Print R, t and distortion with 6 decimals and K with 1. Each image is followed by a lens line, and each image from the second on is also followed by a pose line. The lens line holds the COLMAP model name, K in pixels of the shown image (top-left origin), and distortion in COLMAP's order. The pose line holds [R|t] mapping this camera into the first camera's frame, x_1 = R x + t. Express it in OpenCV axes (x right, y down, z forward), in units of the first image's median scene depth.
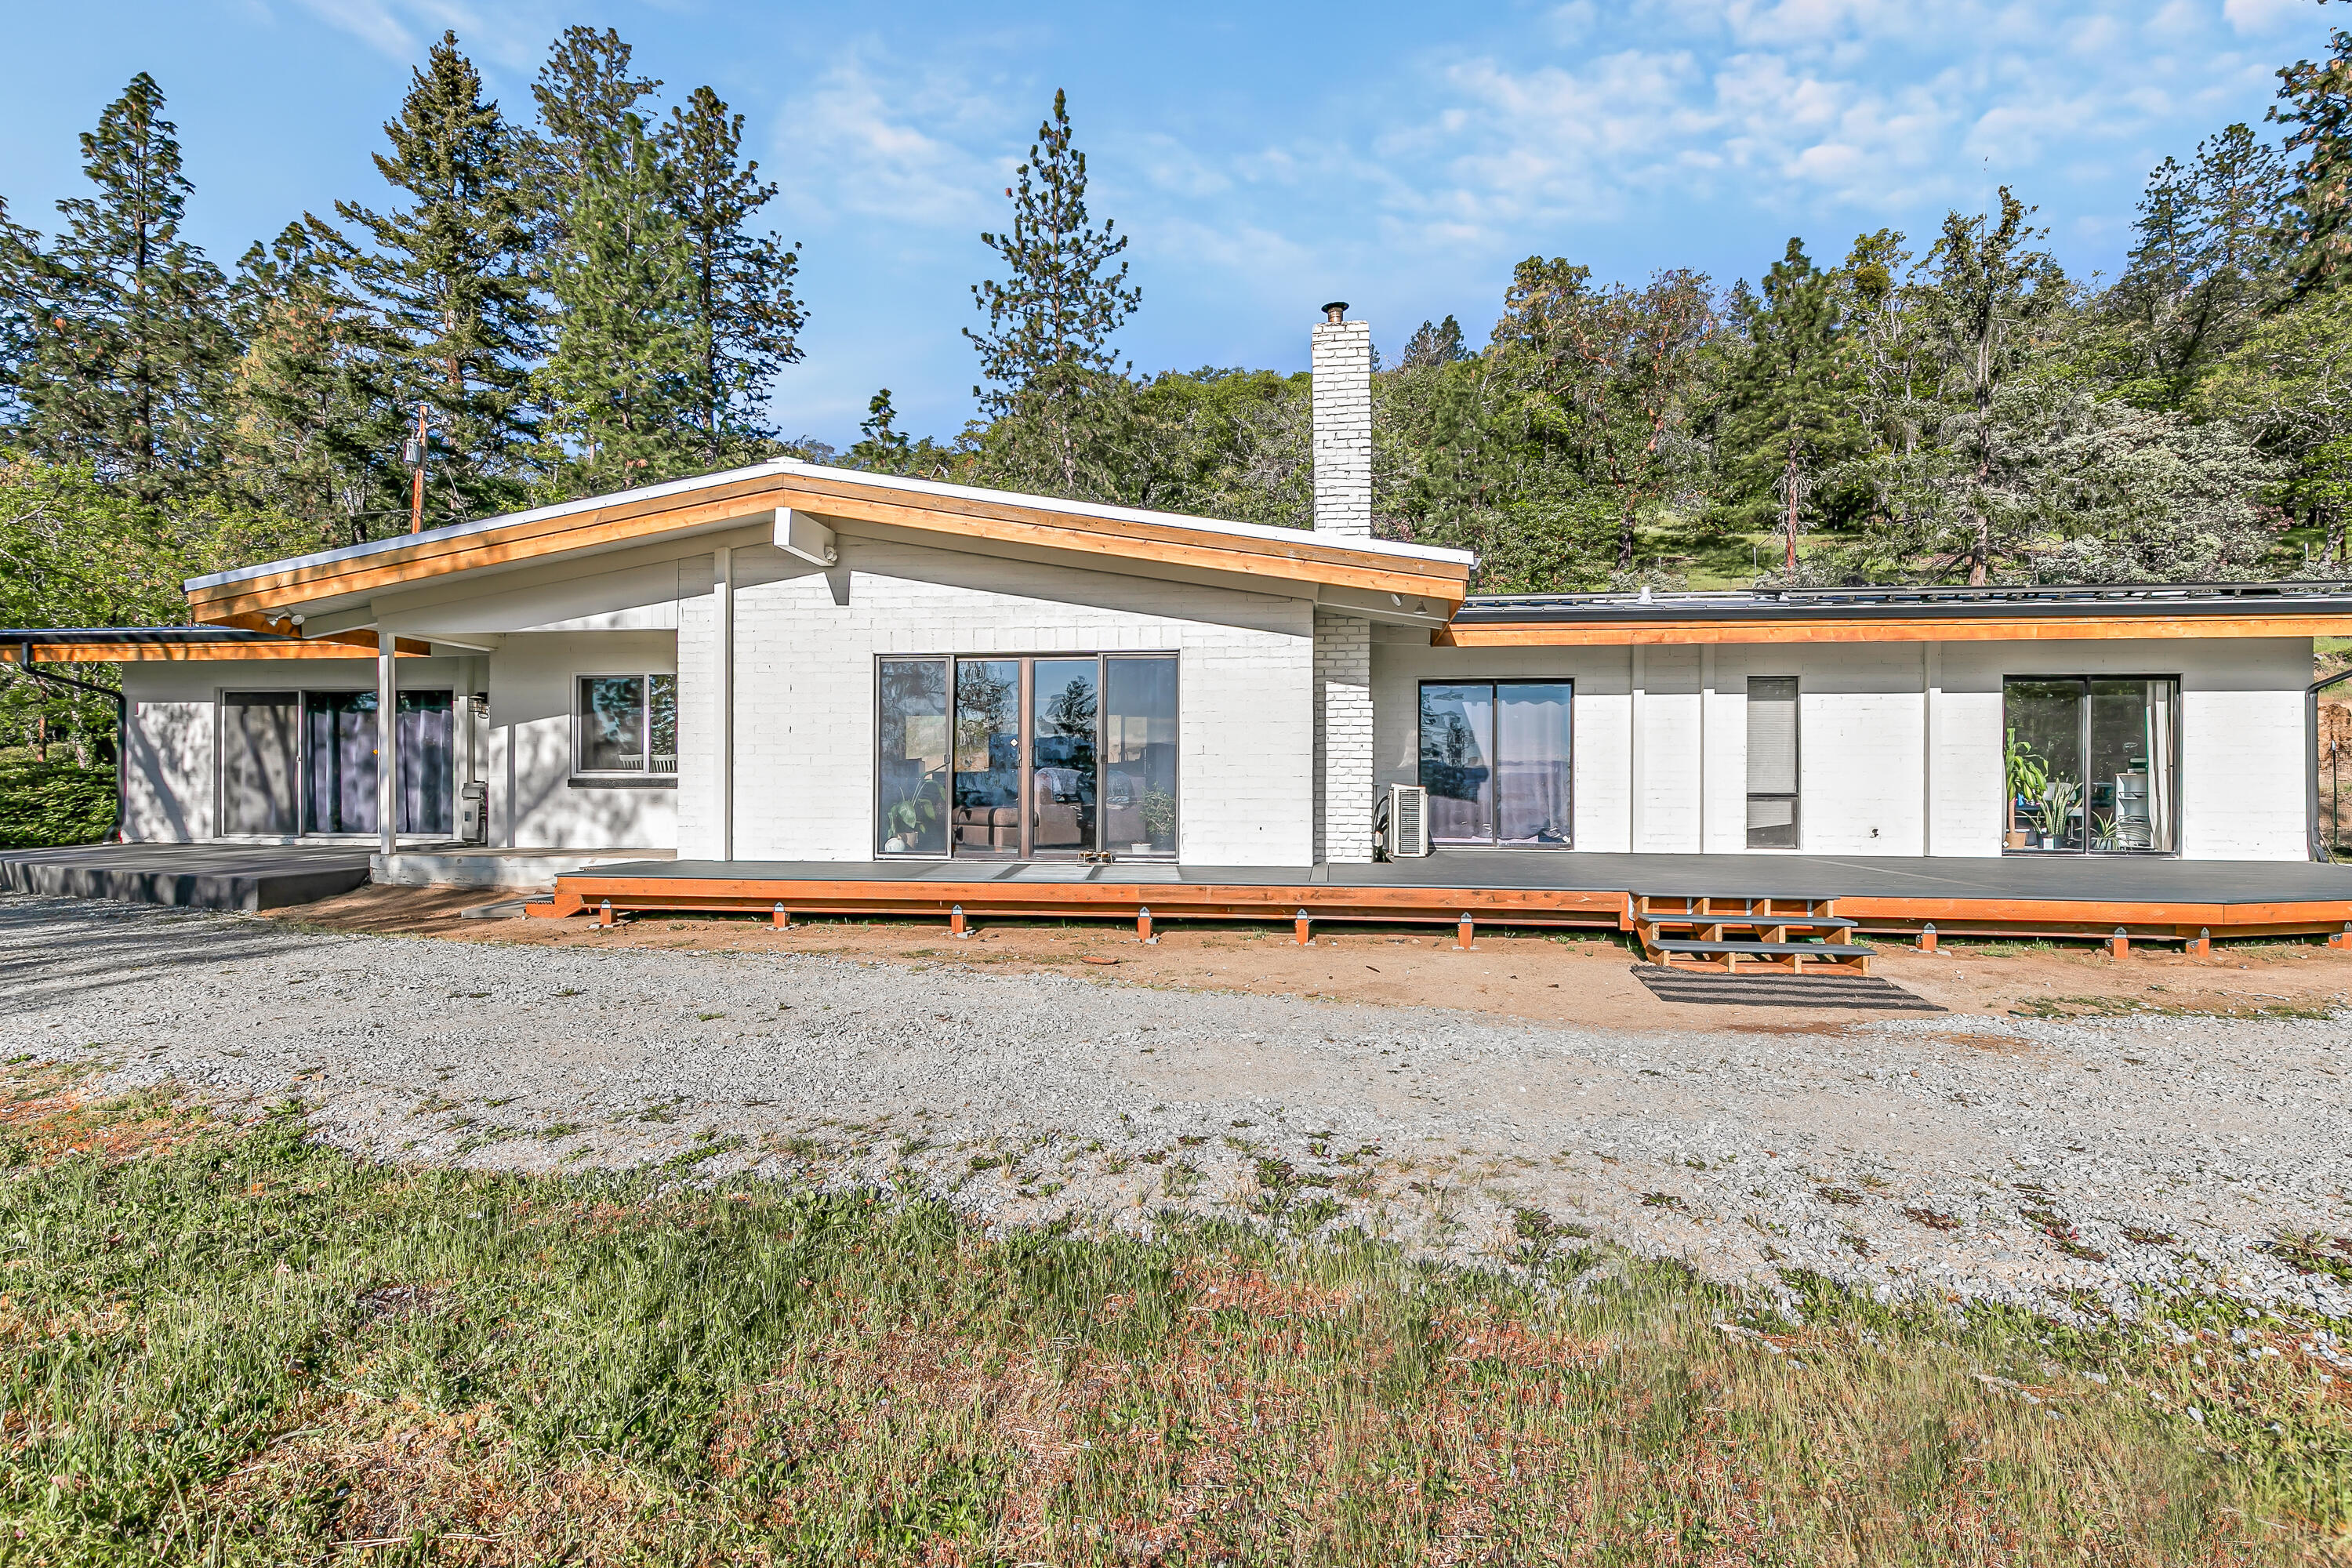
lens RADIAL K [[1118.1, 0, 1181.5], [0, 1118.1, 778.5], [0, 0, 1]] dist [0.002080, -0.001167]
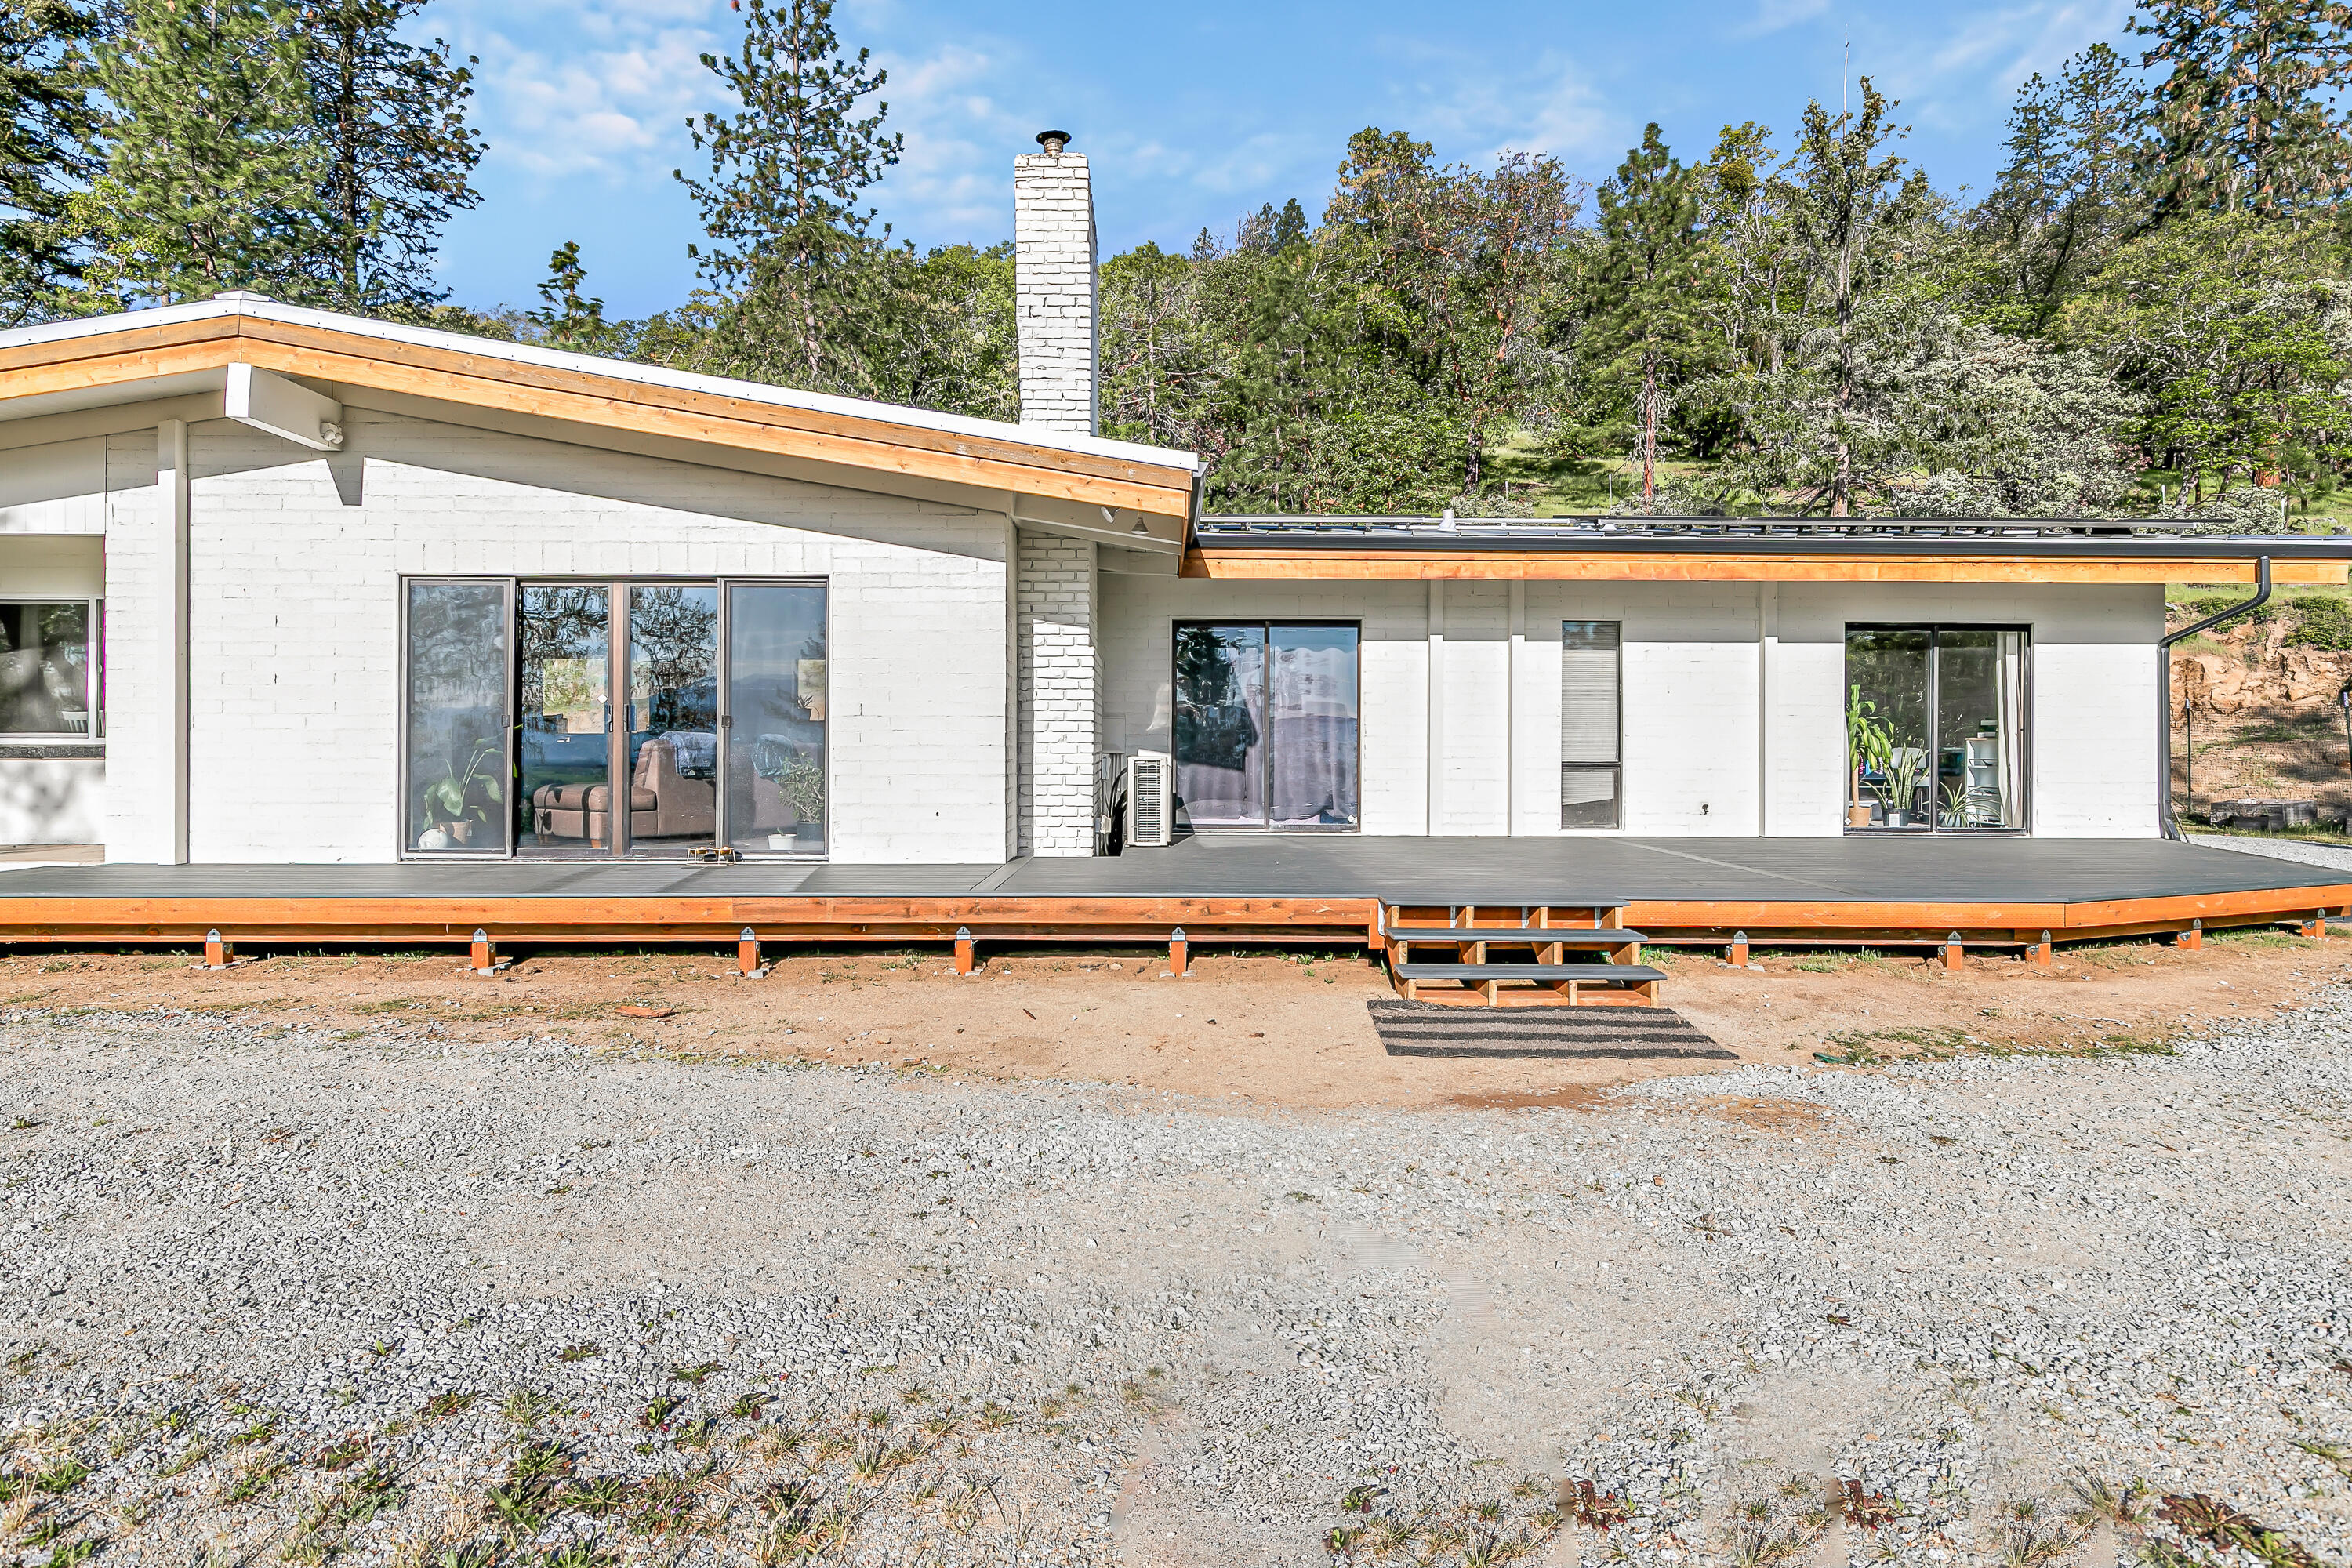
lens RADIAL K [[1315.8, 0, 1175.1], [0, 1315.8, 736.9], [0, 0, 1]] dist [-0.005375, 0.000344]
pose [[0.990030, -0.000332, 0.140854, 0.034338], [-0.000015, 0.999997, 0.002468, -0.003120], [-0.140855, -0.002445, 0.990027, 0.031770]]
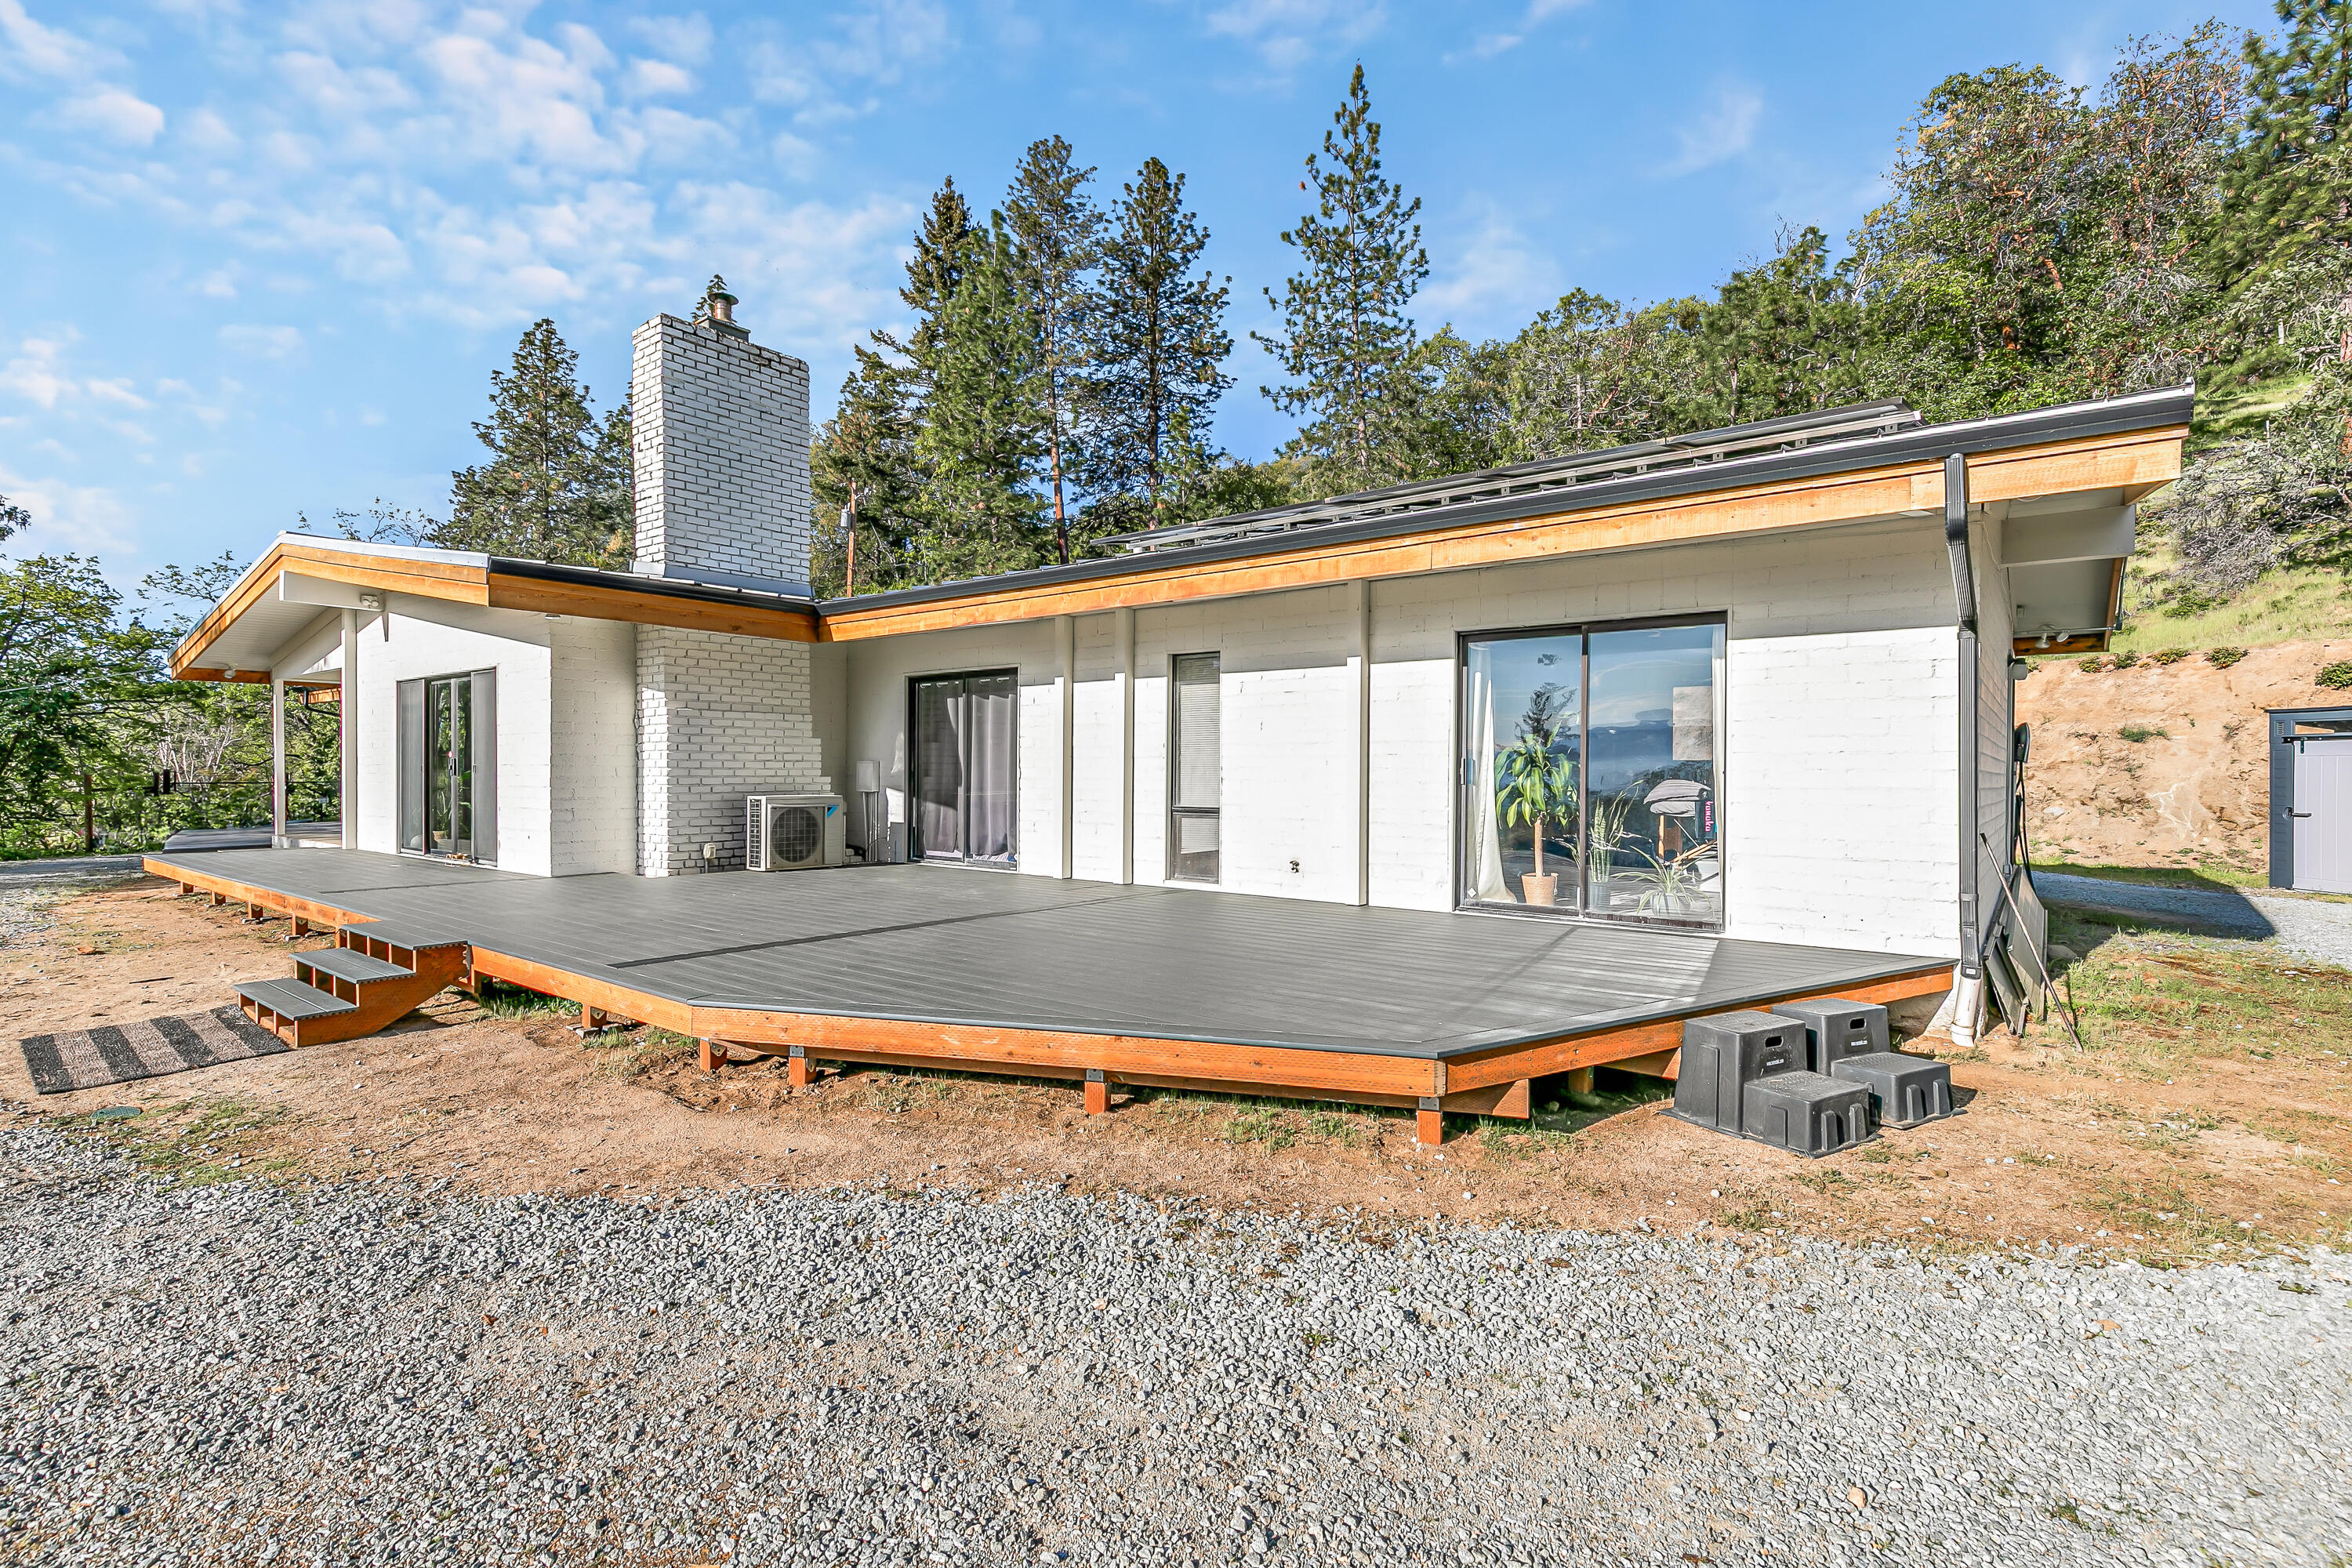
lens RADIAL K [[1094.2, 0, 1175.7], [0, 1094.2, 771.0], [0, 0, 1]] dist [0.001058, -0.000291]
pose [[0.854239, -0.000286, -0.519880, 0.356233], [0.001716, 0.999996, 0.002268, -0.005315], [0.519877, -0.002830, 0.854236, 0.144617]]
